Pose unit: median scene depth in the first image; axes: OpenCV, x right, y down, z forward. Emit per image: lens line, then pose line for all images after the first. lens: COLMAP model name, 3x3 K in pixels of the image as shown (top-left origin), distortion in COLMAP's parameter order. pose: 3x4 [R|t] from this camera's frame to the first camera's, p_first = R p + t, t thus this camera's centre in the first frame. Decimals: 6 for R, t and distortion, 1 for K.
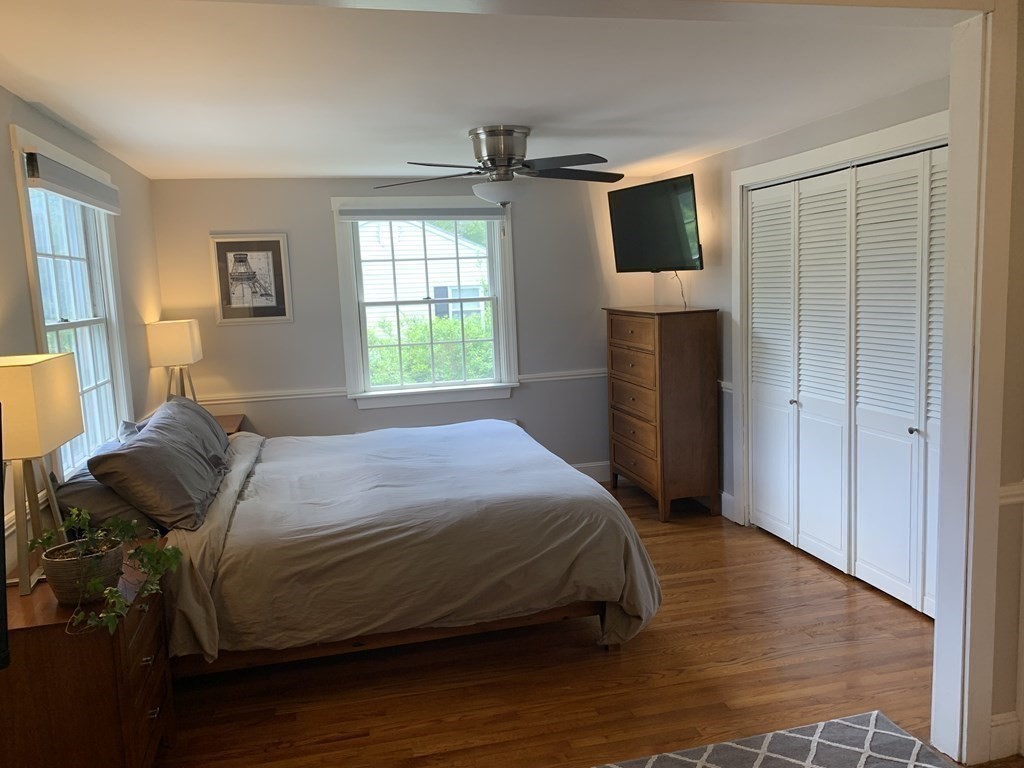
lens RADIAL K [[782.5, 0, 512.0], [0, 782.5, 384.0], [0, 0, 1]] dist [0.066668, -0.152322]
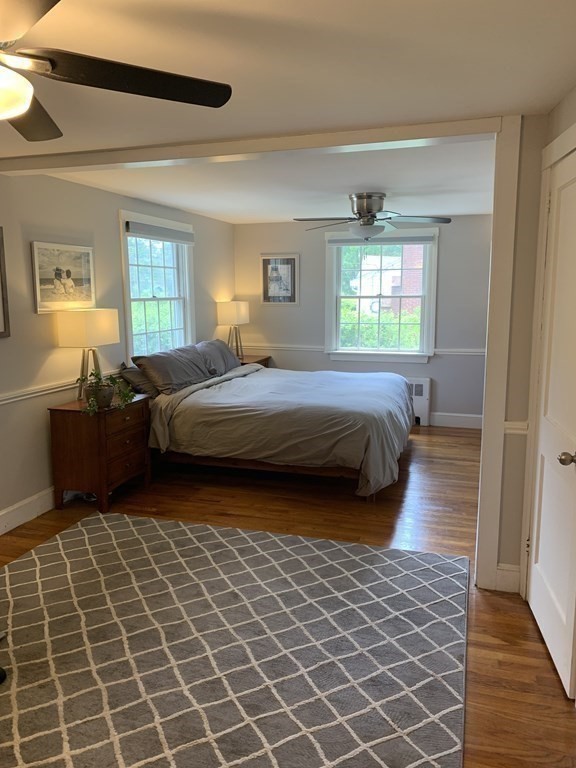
lens RADIAL K [[586.9, 0, 288.0], [0, 586.9, 384.0], [0, 0, 1]] dist [0.066668, -0.152322]
pose [[0.851195, 0.116786, -0.511692, 0.506748], [-0.095536, 0.993118, 0.067740, 0.009277], [0.516082, -0.008775, 0.856494, -0.162395]]
